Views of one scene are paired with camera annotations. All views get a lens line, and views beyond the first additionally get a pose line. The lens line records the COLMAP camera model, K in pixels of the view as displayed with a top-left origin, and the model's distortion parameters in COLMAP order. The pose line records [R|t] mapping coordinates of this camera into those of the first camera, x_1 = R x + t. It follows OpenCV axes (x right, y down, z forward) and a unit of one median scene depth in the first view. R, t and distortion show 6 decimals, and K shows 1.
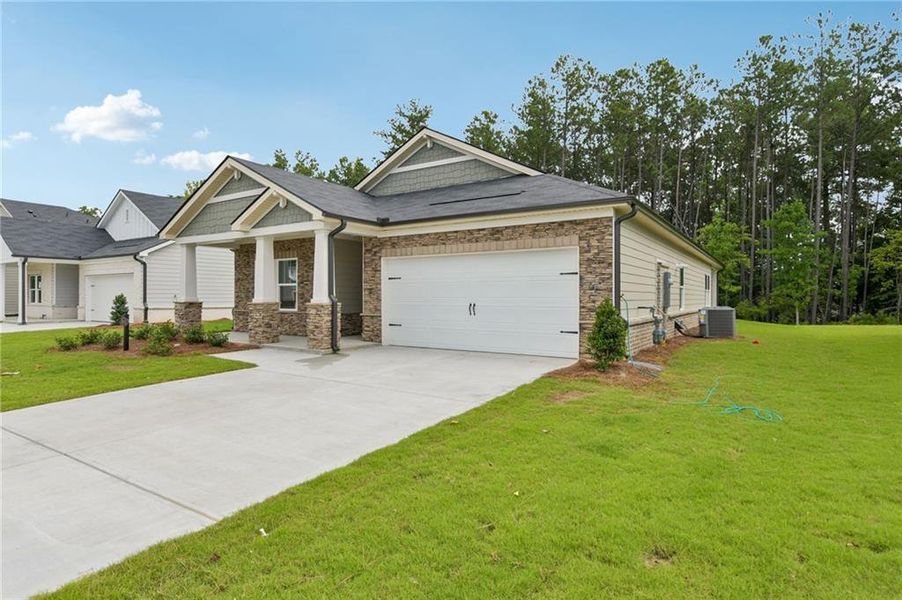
lens RADIAL K [[489.3, 0, 450.9], [0, 489.3, 297.1], [0, 0, 1]] dist [-0.000665, -0.000061]
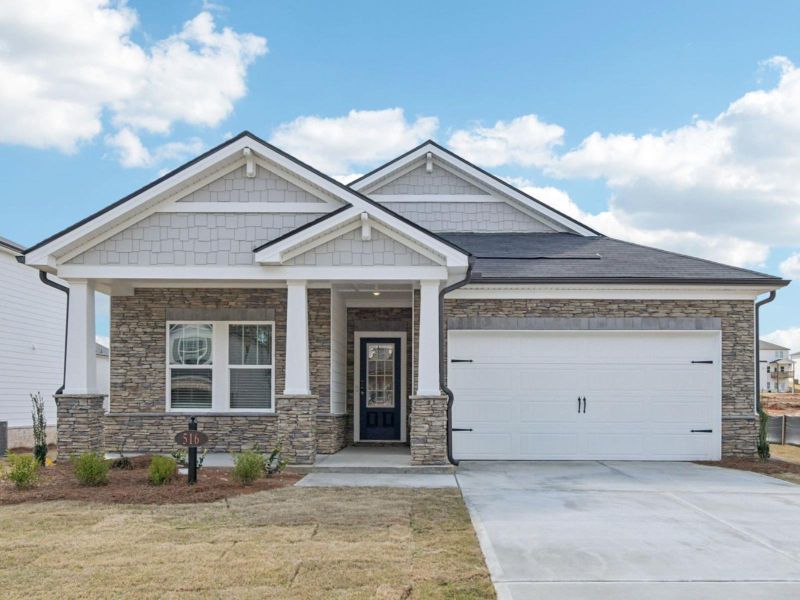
lens RADIAL K [[724.8, 0, 400.0], [0, 724.8, 300.7], [0, 0, 1]] dist [0.003055, 0.000901]
pose [[0.816129, 0.084981, 0.571587, -0.779072], [0.005218, 0.988004, -0.154343, 0.034481], [-0.577846, 0.128947, 0.805895, 0.232023]]
